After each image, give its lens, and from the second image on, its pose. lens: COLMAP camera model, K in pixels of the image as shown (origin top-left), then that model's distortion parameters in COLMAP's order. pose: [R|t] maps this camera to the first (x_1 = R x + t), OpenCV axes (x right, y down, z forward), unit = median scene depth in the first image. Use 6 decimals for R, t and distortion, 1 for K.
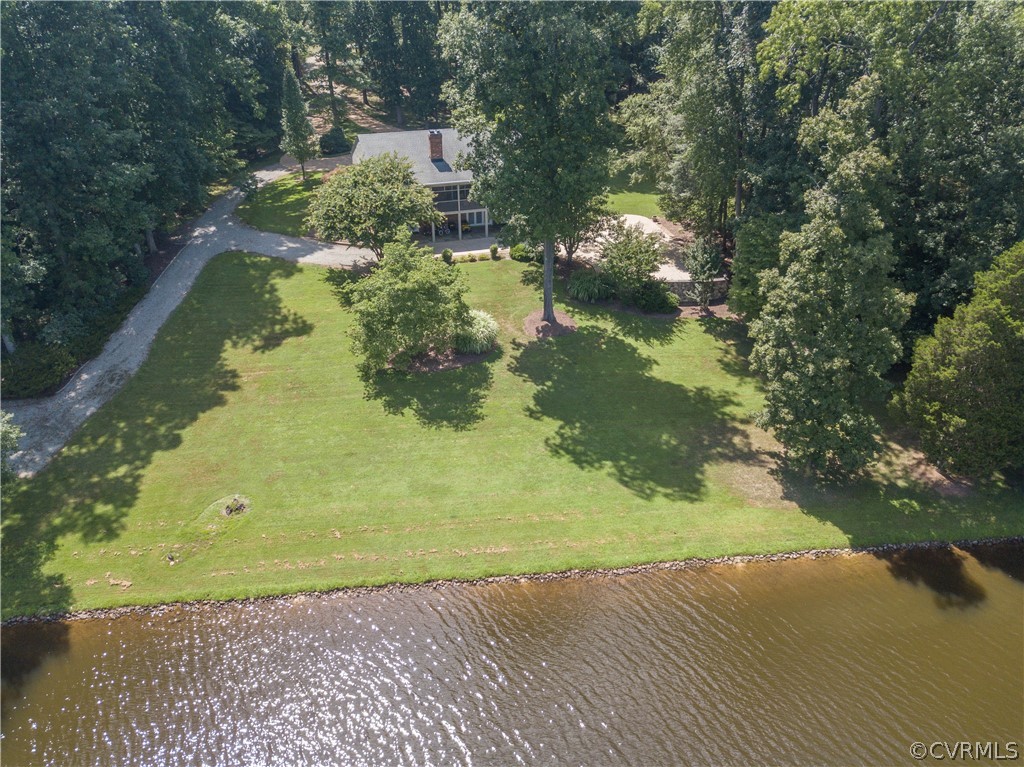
lens RADIAL K [[800.9, 0, 512.7], [0, 800.9, 386.4], [0, 0, 1]] dist [0.013979, -0.000947]
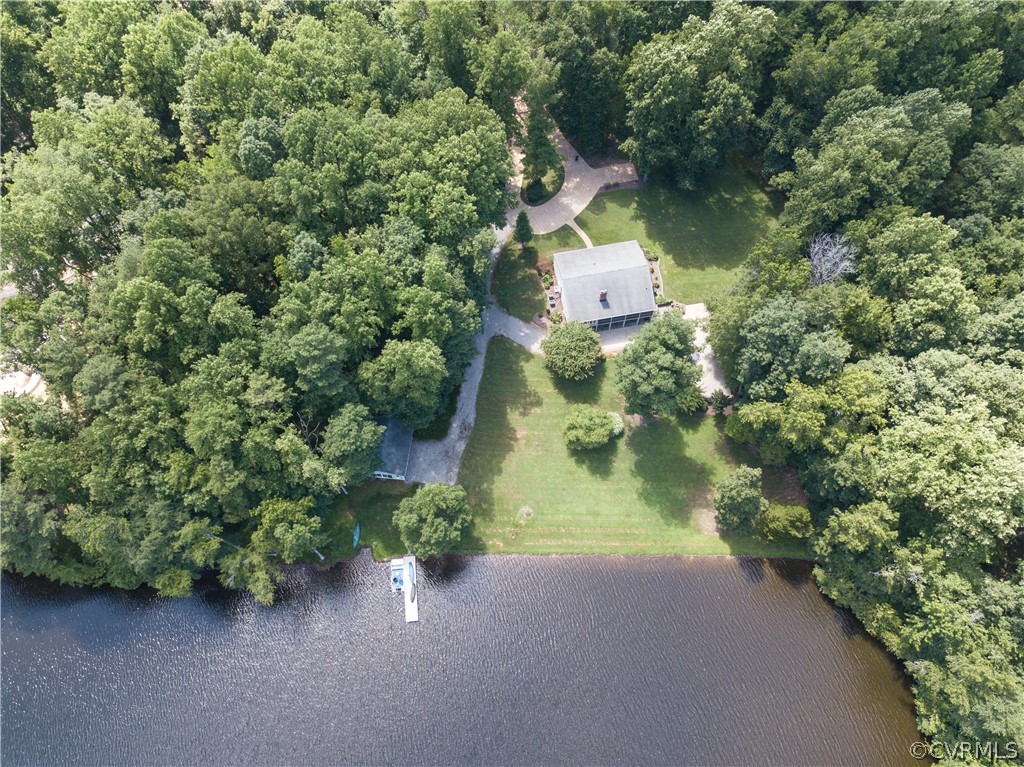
lens RADIAL K [[800.9, 0, 512.4], [0, 800.9, 381.1], [0, 0, 1]] dist [0.013979, -0.000947]
pose [[0.991991, 0.111450, -0.059443, -0.243297], [-0.059794, 0.828877, 0.556227, -1.649586], [0.111263, -0.548217, 0.828902, -1.041780]]
